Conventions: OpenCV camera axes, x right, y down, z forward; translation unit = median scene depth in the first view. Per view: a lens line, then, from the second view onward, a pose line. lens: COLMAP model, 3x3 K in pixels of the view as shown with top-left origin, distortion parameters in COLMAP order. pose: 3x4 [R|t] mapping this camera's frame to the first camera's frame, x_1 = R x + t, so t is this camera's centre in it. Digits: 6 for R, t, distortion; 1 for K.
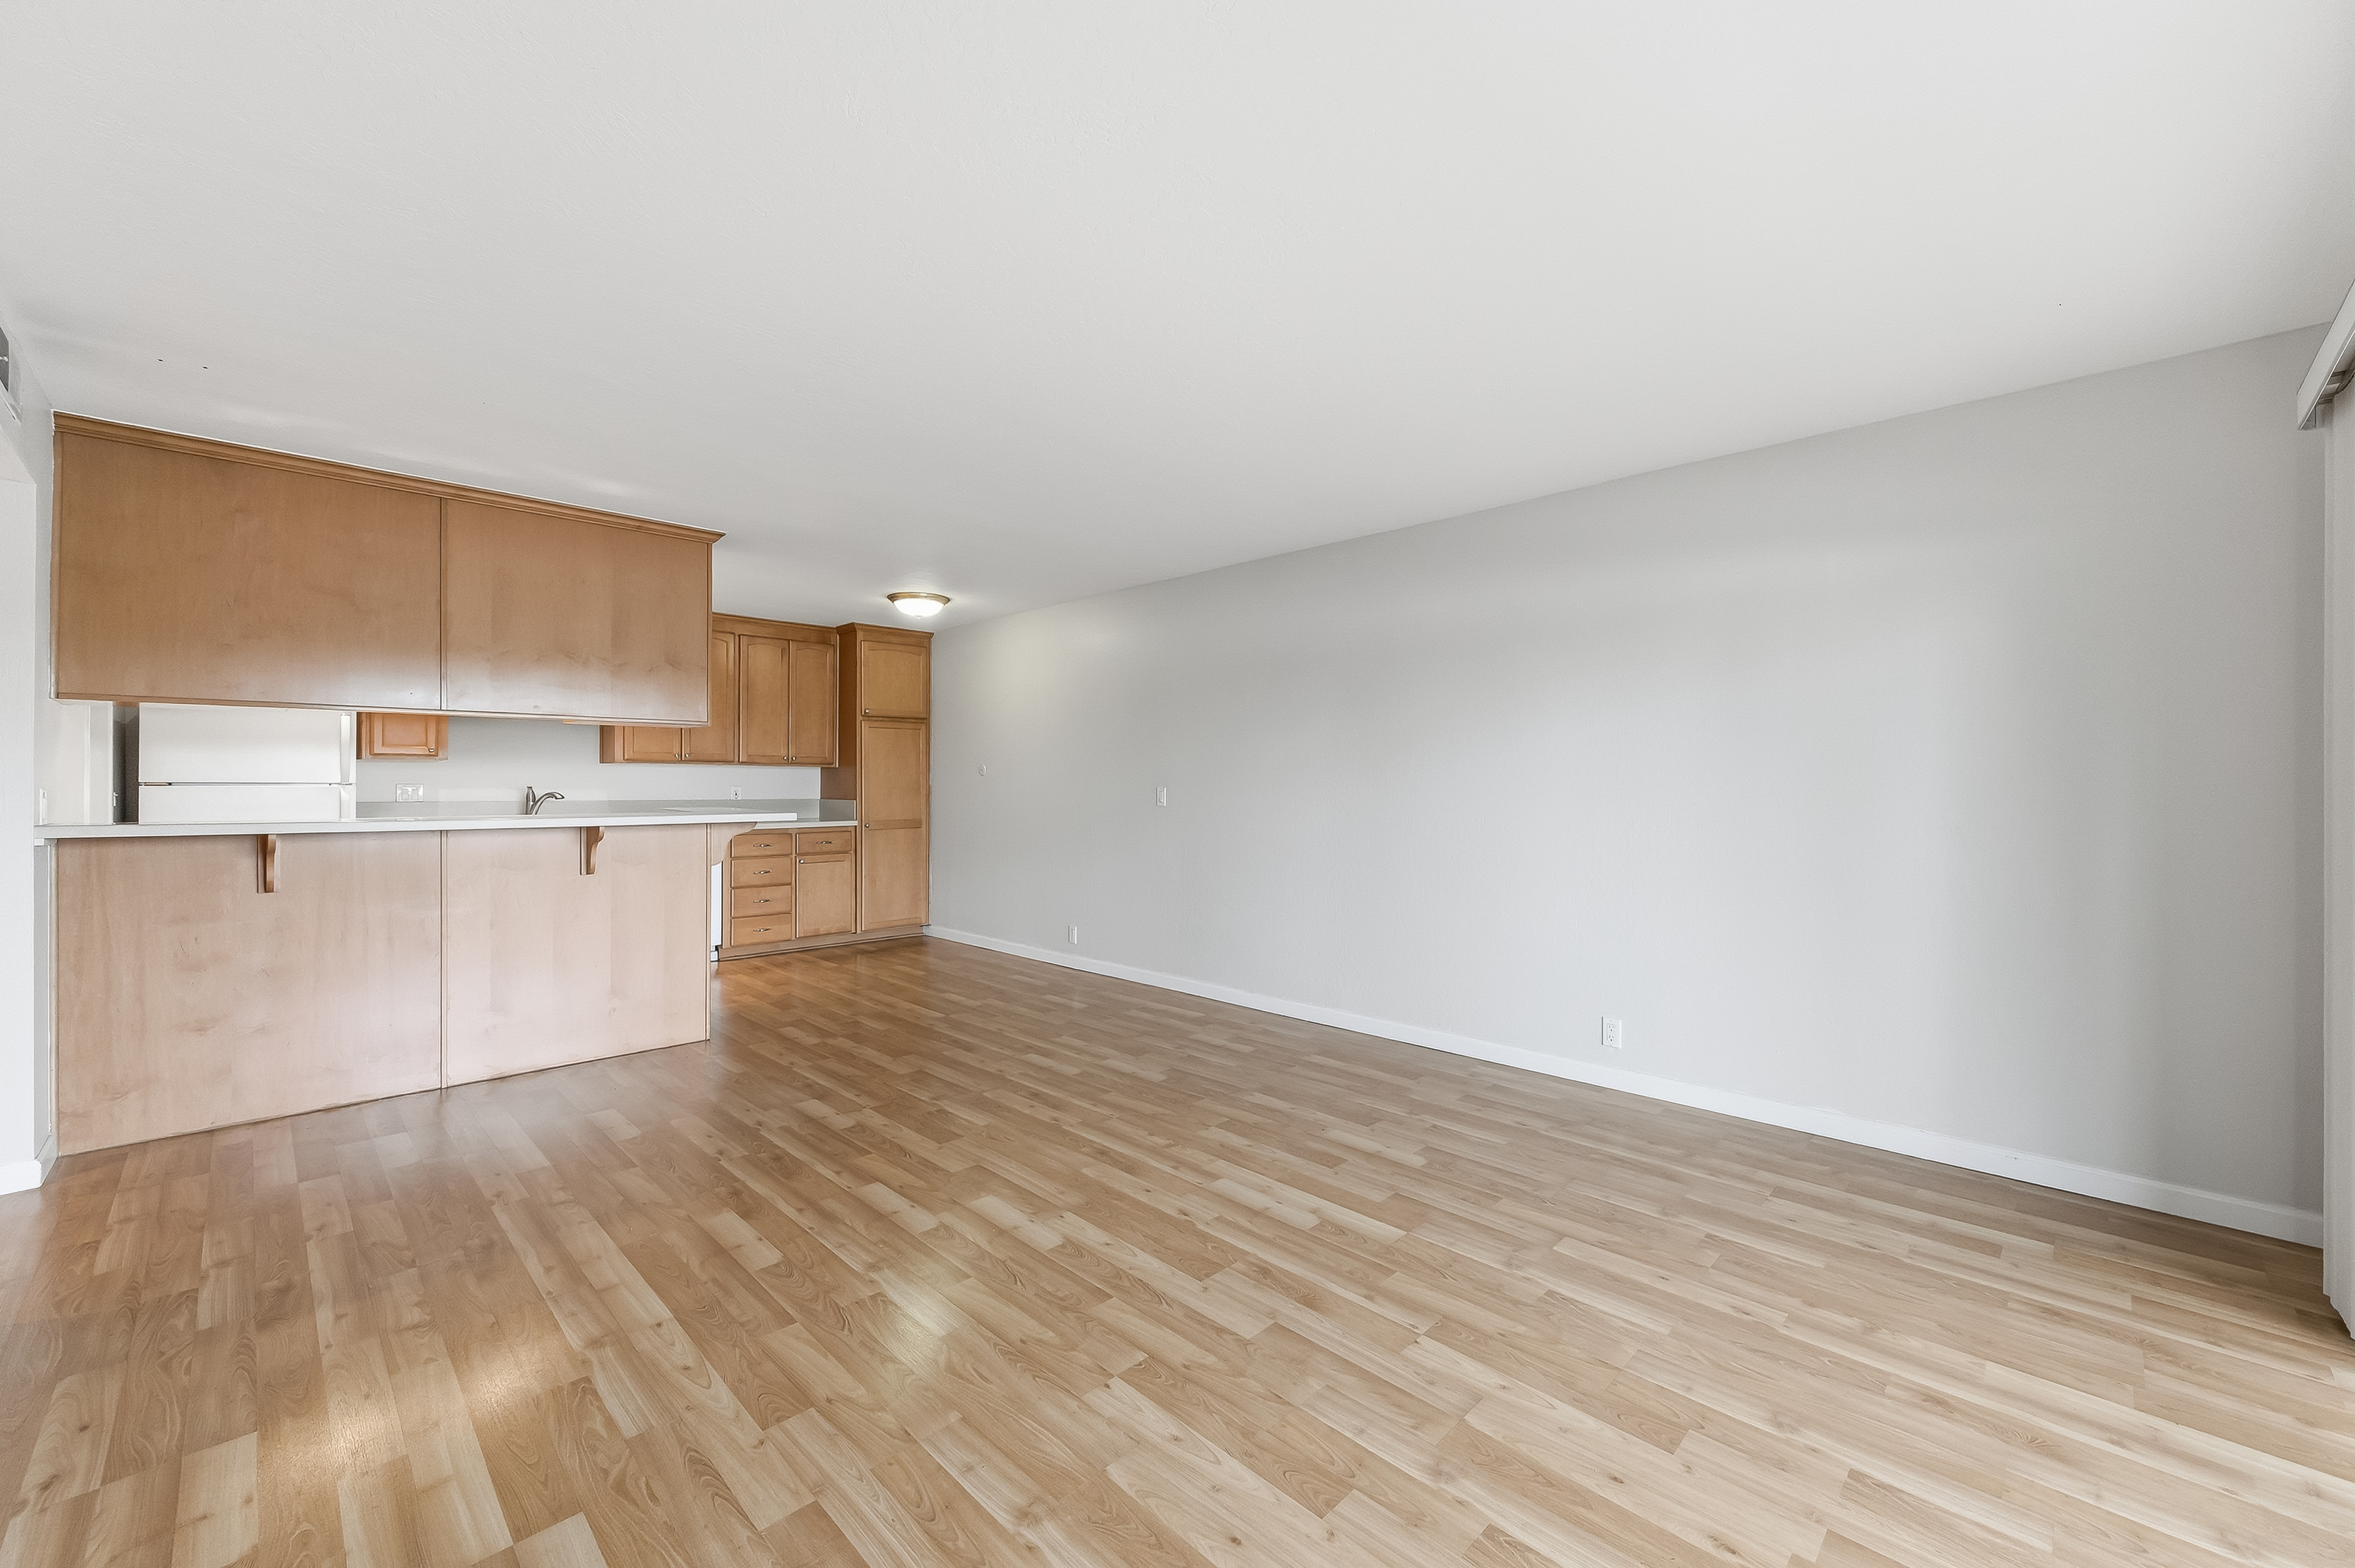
lens RADIAL K [[924.4, 0, 1182.2], [0, 924.4, 782.0], [0, 0, 1]] dist [-0.000891, -0.000481]
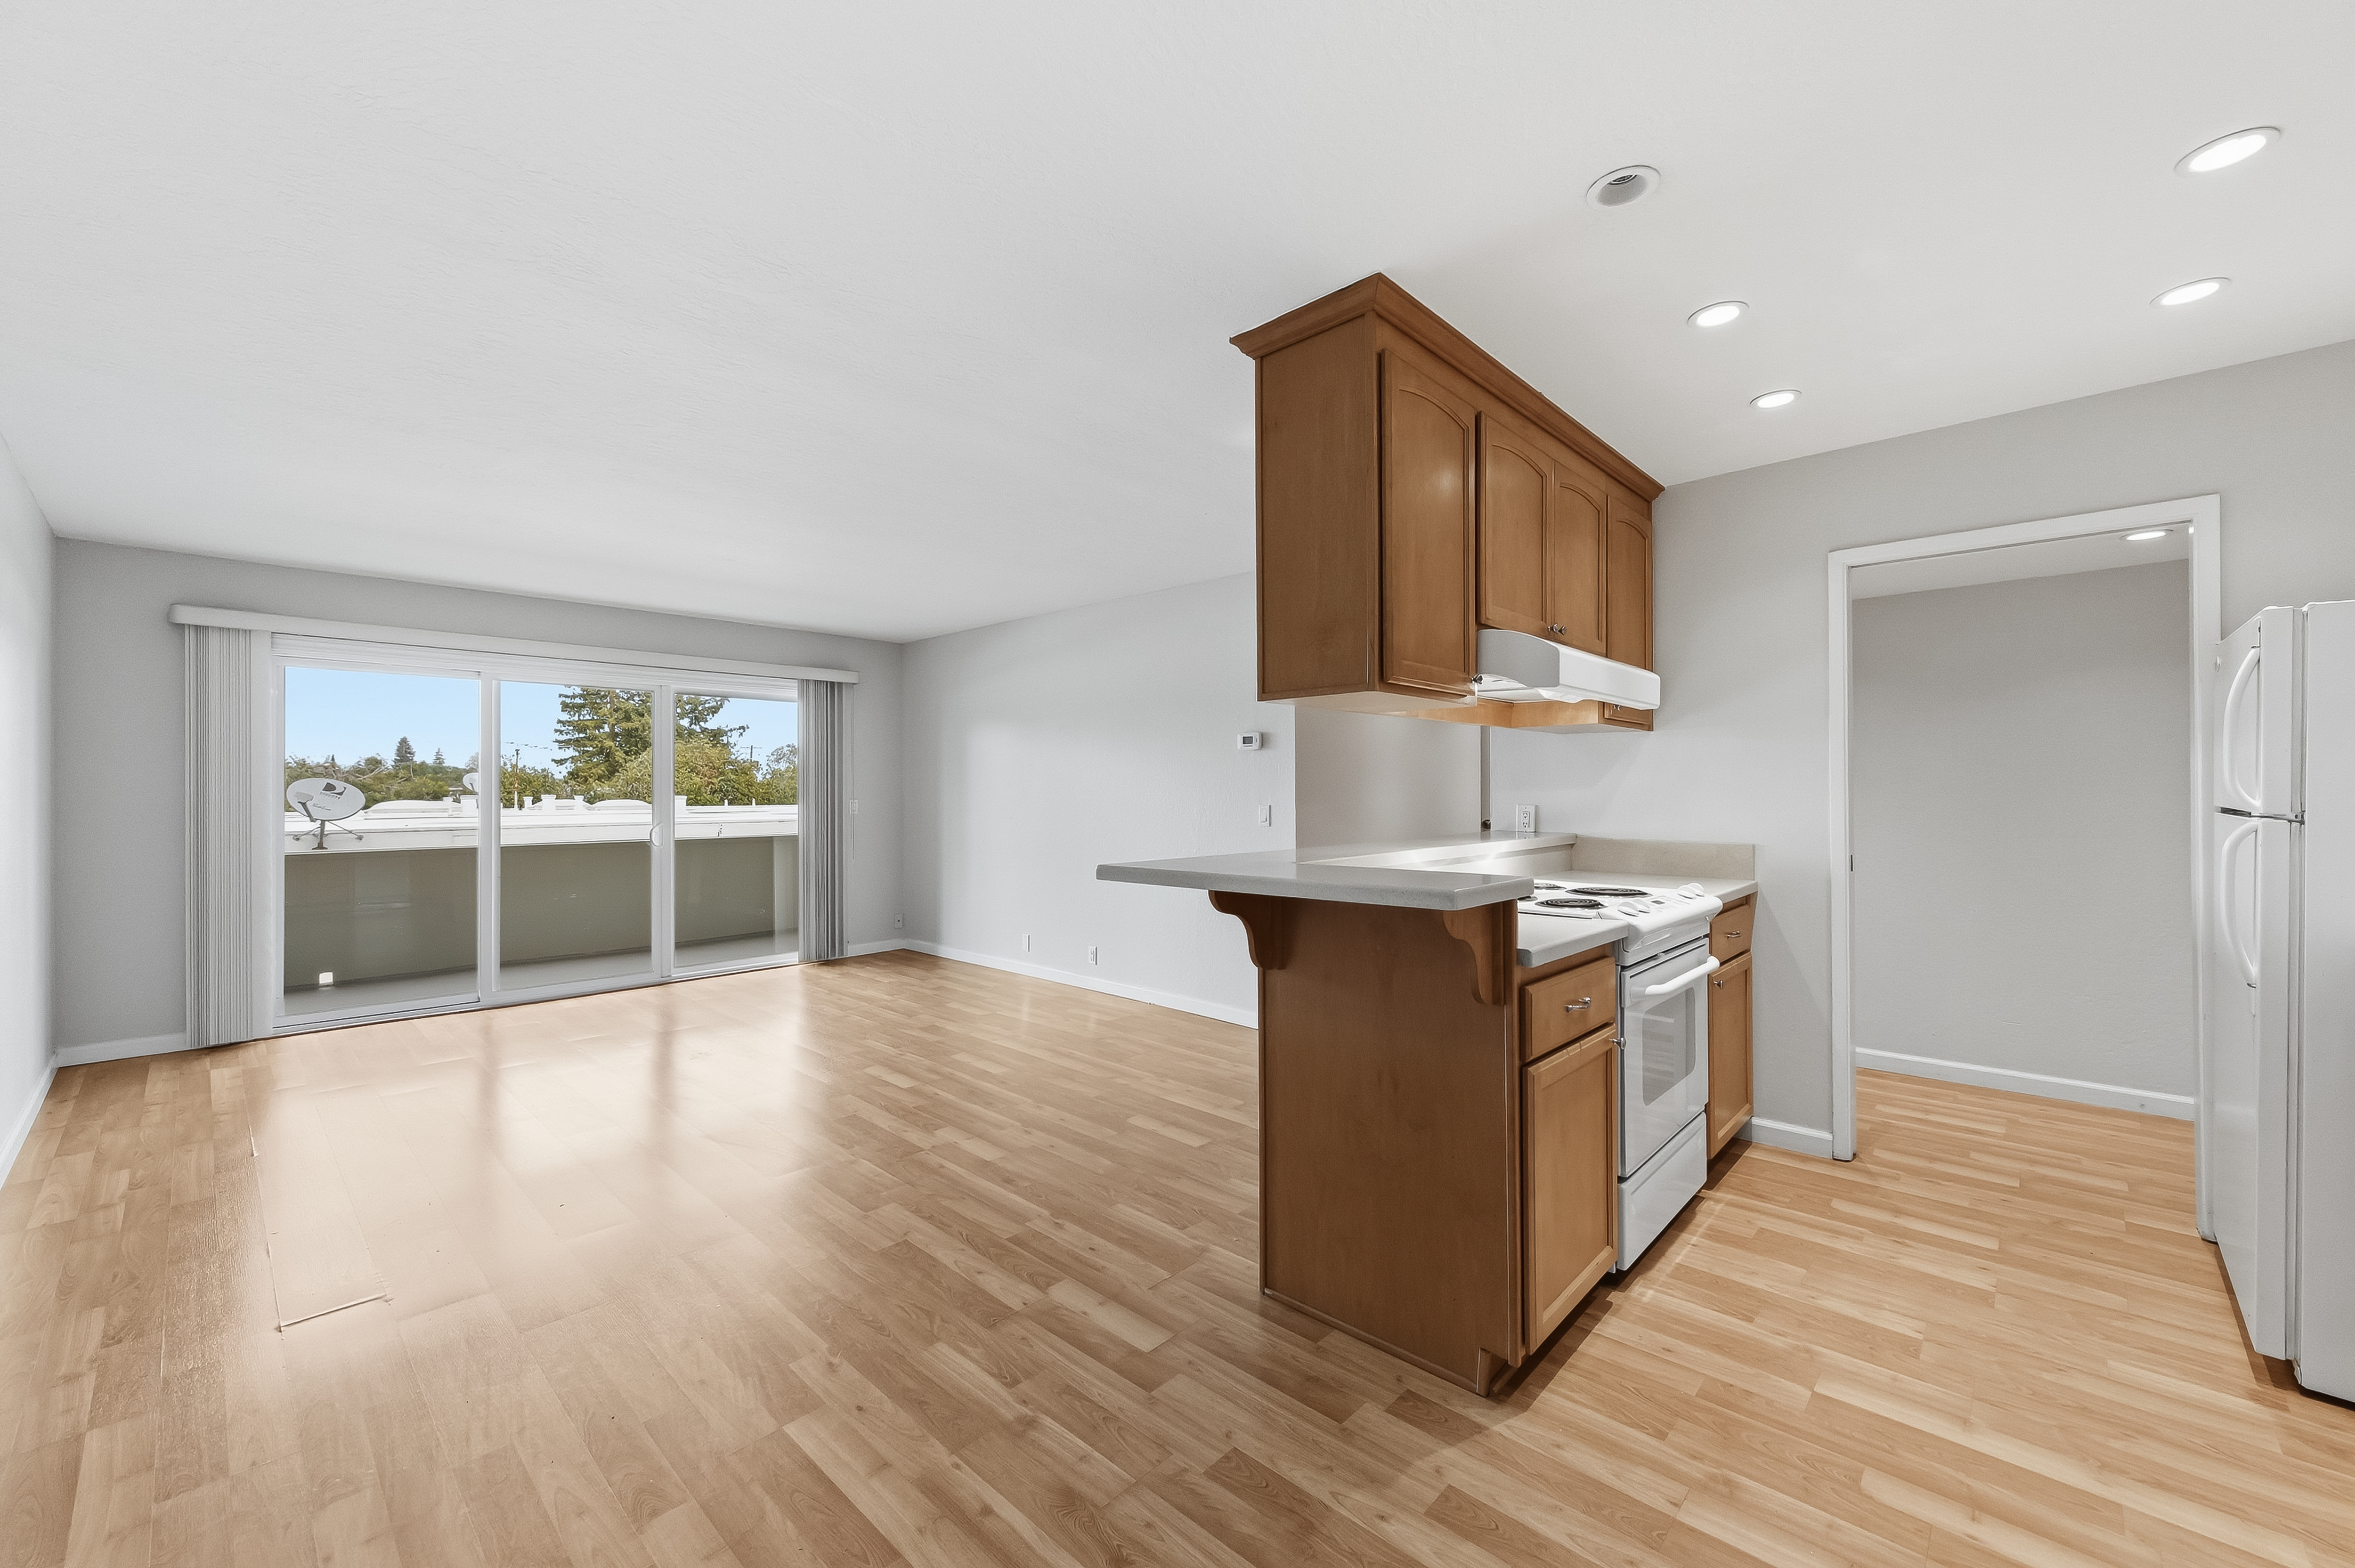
lens RADIAL K [[924.4, 0, 1185.1], [0, 924.4, 792.6], [0, 0, 1]] dist [-0.000891, -0.000481]
pose [[-0.999559, 0.001265, -0.029658, -0.639089], [0.001199, 0.999997, 0.002267, -0.018138], [0.029661, 0.002230, -0.999558, 2.162592]]
